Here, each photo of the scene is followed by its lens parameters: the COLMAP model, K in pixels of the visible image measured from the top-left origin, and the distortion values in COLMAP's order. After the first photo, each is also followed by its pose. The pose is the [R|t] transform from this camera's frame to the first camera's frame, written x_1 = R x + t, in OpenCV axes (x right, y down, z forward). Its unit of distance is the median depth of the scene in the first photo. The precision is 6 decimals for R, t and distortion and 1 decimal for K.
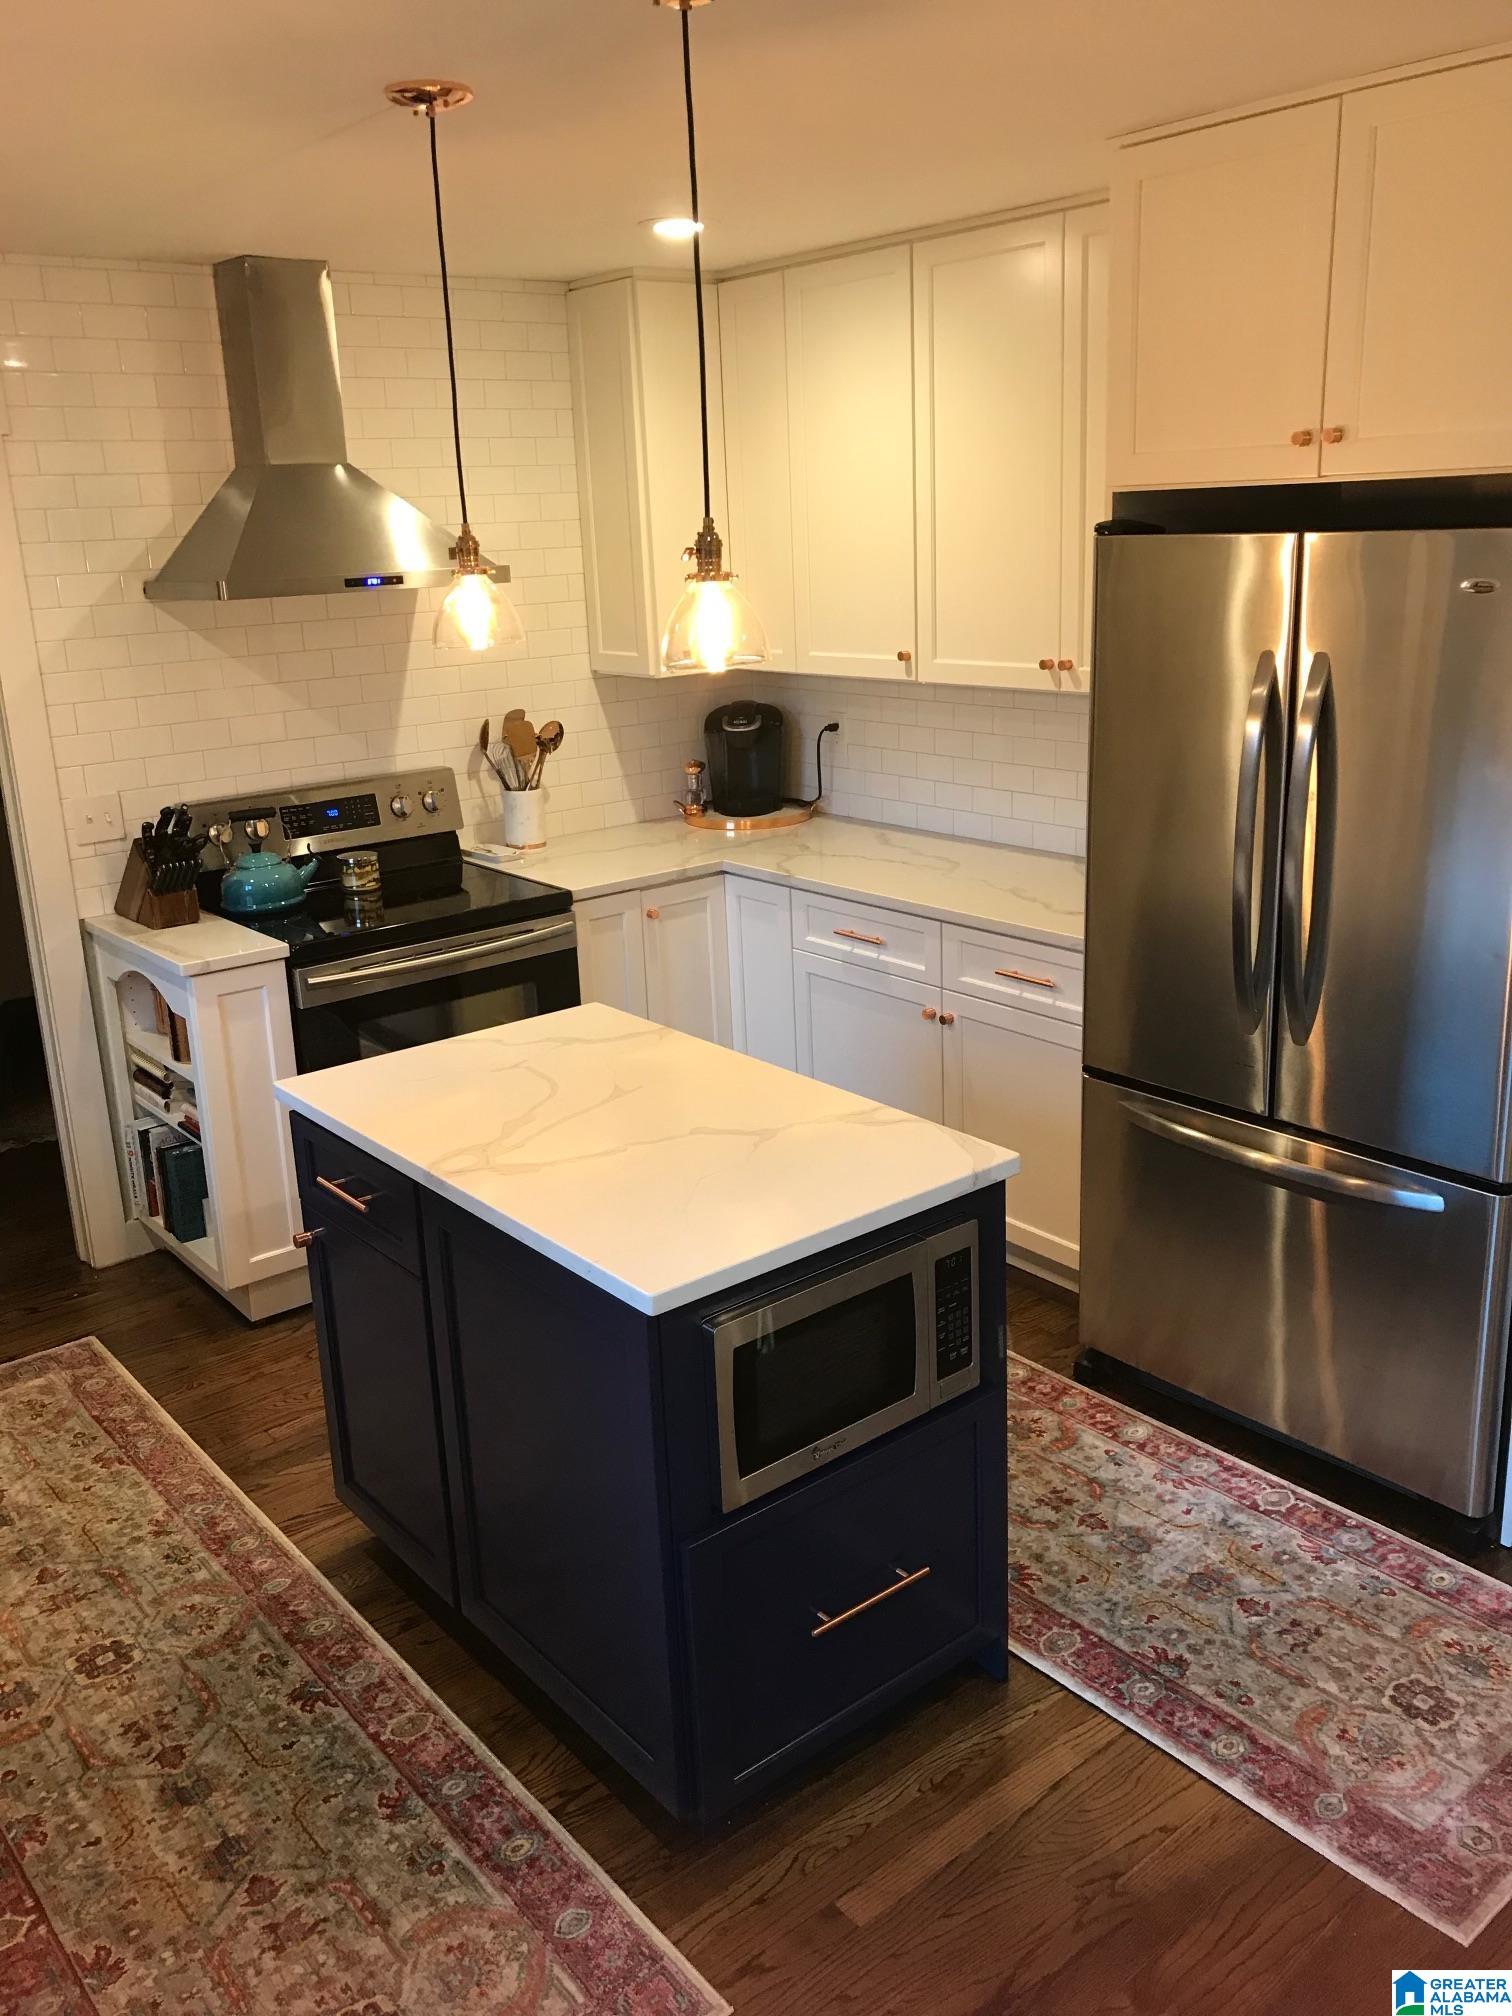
lens RADIAL K [[1666.1, 0, 759.3], [0, 1666.1, 959.3], [0, 0, 1]] dist [0.025521, -0.017433]
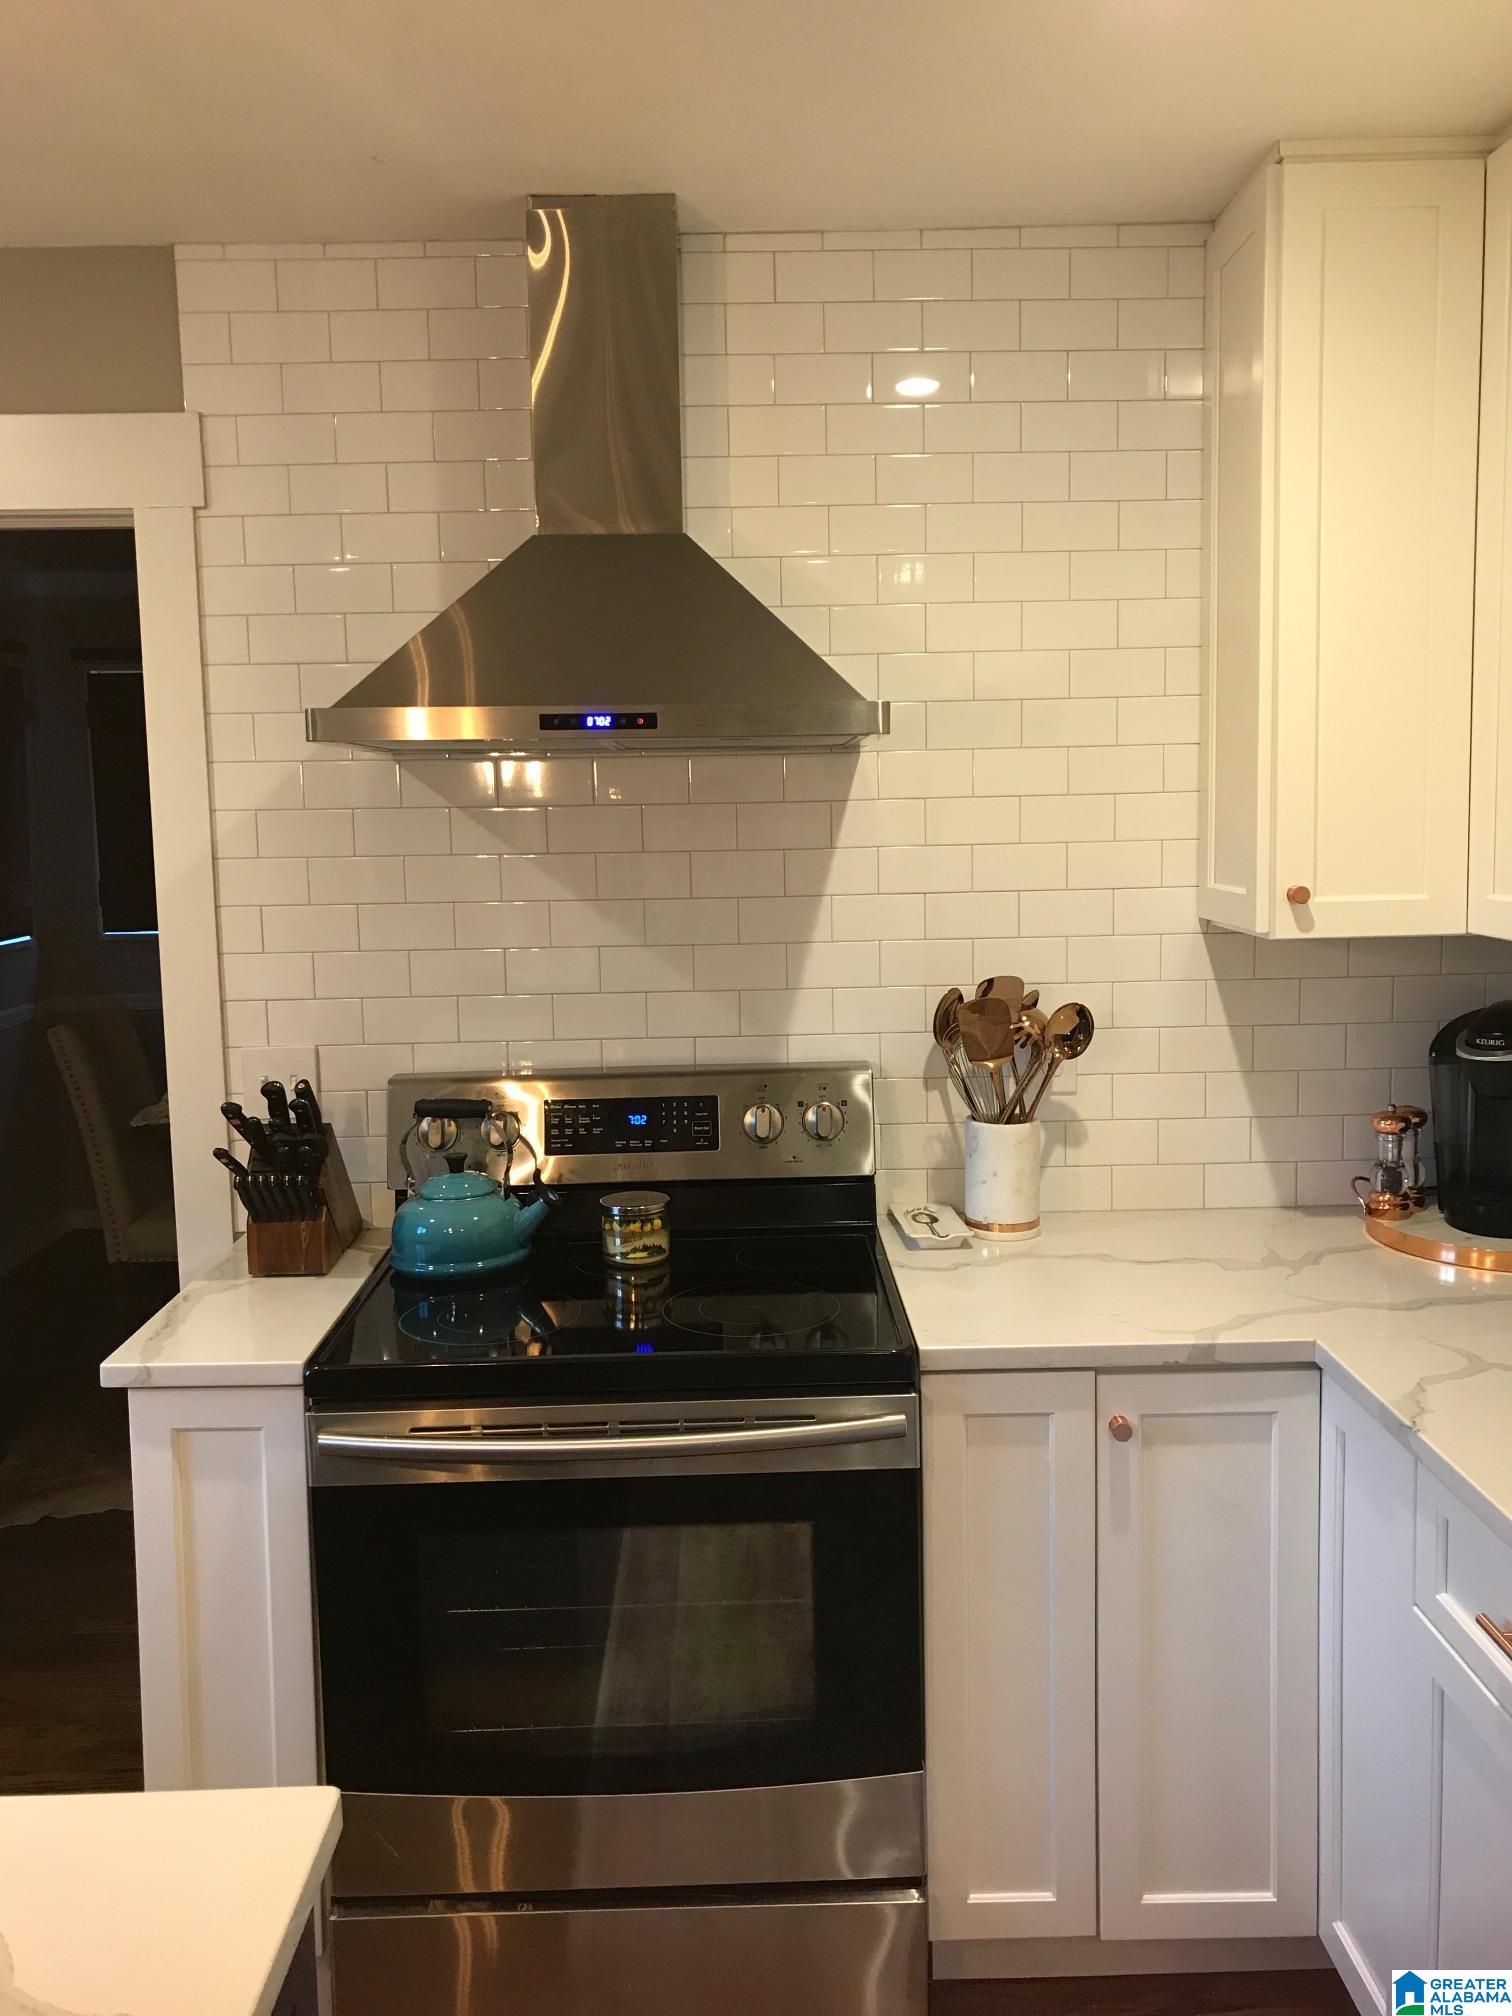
lens RADIAL K [[1666.1, 0, 748.6], [0, 1666.1, 961.8], [0, 0, 1]] dist [0.025521, -0.017433]
pose [[0.786145, 0.086785, -0.611918, 0.131563], [-0.171202, 0.981927, -0.080686, -0.101447], [0.593857, 0.168192, 0.786795, 0.548217]]
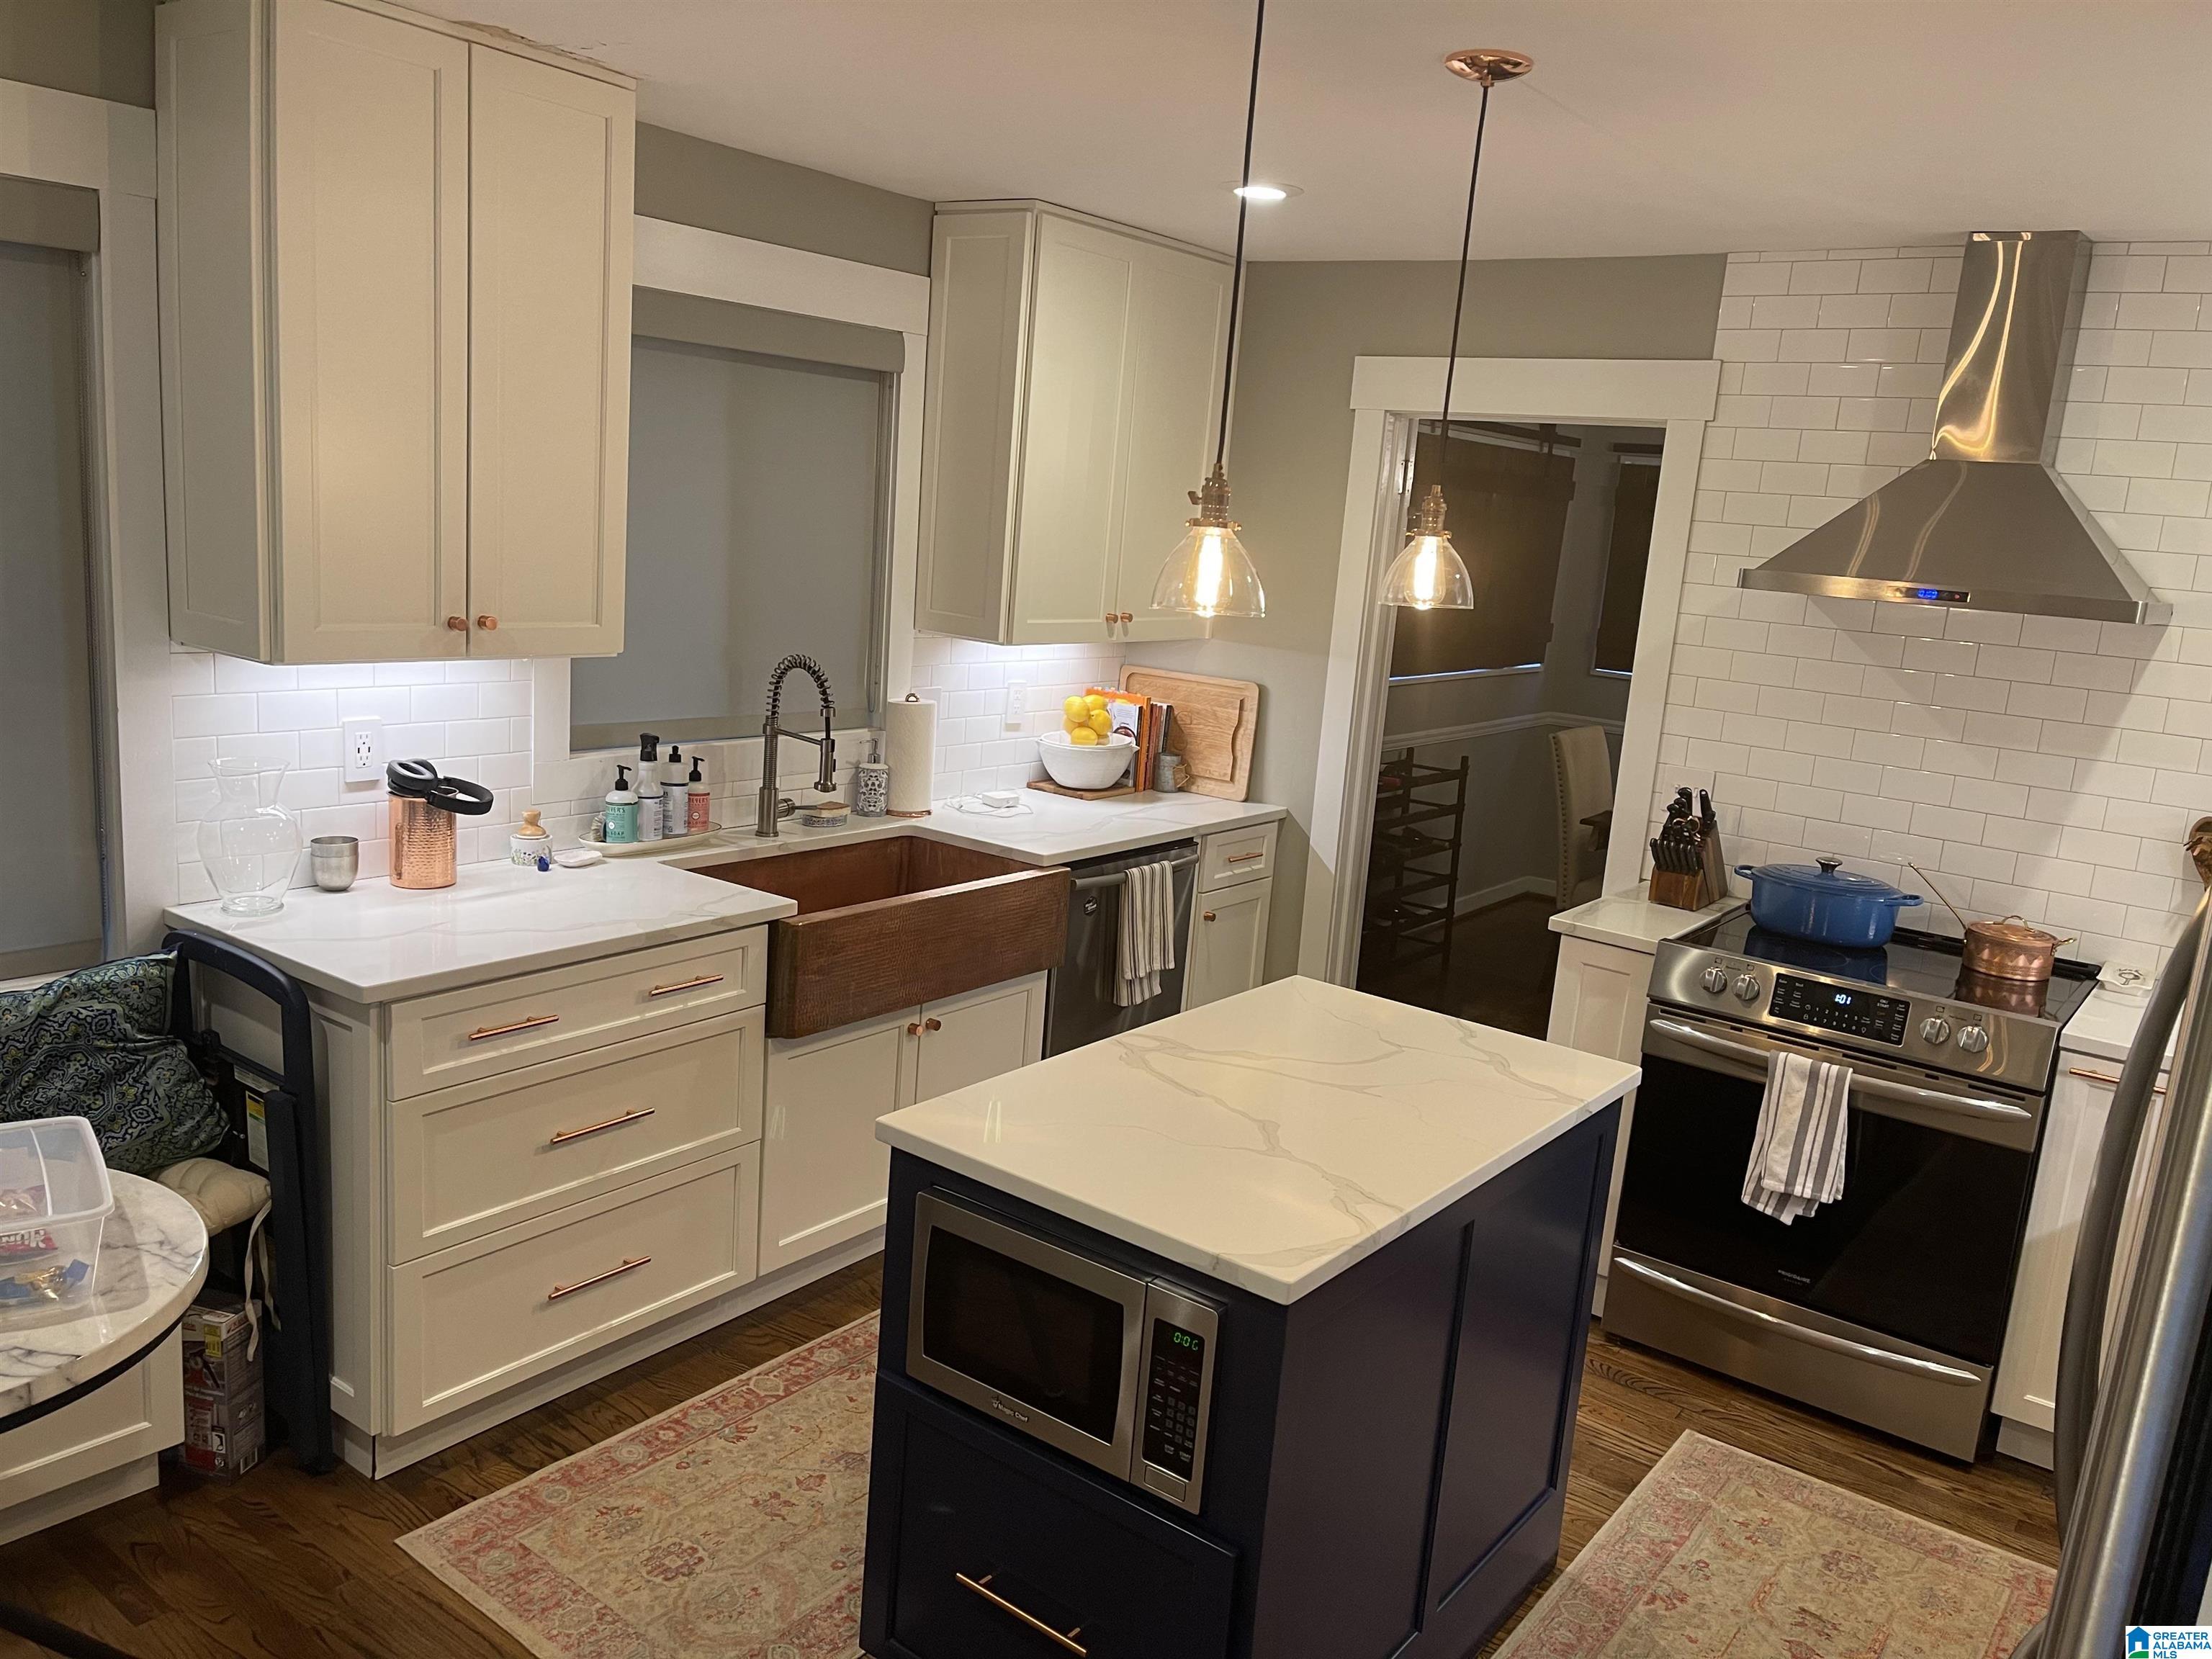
lens RADIAL K [[1694.6, 0, 1112.3], [0, 1694.6, 816.5], [0, 0, 1]] dist [0.025484, -0.006463]
pose [[0.251637, 0.236780, -0.938410, 0.456400], [-0.333580, 0.931416, 0.145565, -0.095292], [0.908517, 0.276405, 0.313364, 0.335502]]
